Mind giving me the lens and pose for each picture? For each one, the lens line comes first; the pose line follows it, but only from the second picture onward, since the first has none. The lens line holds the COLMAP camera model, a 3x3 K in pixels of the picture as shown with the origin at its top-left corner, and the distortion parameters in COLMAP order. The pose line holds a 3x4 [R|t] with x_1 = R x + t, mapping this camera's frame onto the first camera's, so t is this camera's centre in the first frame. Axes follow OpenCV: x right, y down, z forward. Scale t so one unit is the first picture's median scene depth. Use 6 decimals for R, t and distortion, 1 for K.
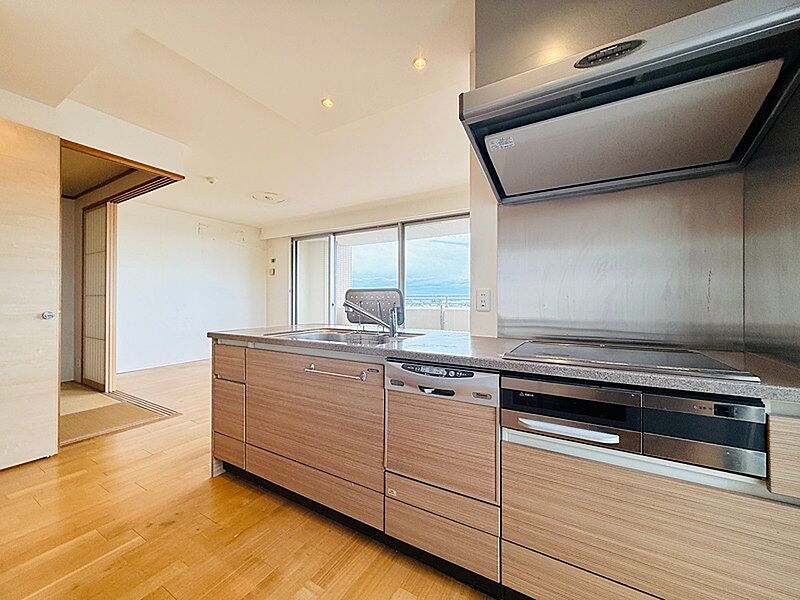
lens RADIAL K [[319.6, 0, 397.5], [0, 319.6, 298.1], [0, 0, 1]] dist [0.001348, 0.000504]
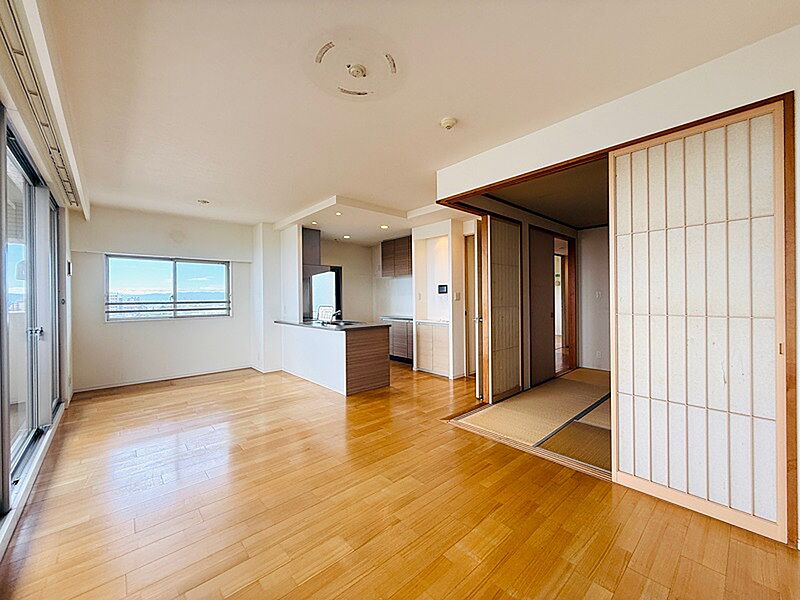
lens RADIAL K [[319.6, 0, 397.5], [0, 319.6, 298.1], [0, 0, 1]] dist [0.001348, 0.000504]
pose [[-0.955386, 0.009513, 0.295205, -0.434154], [0.007121, 0.999933, -0.009179, -0.024339], [-0.295273, -0.006667, -0.955390, 1.052719]]
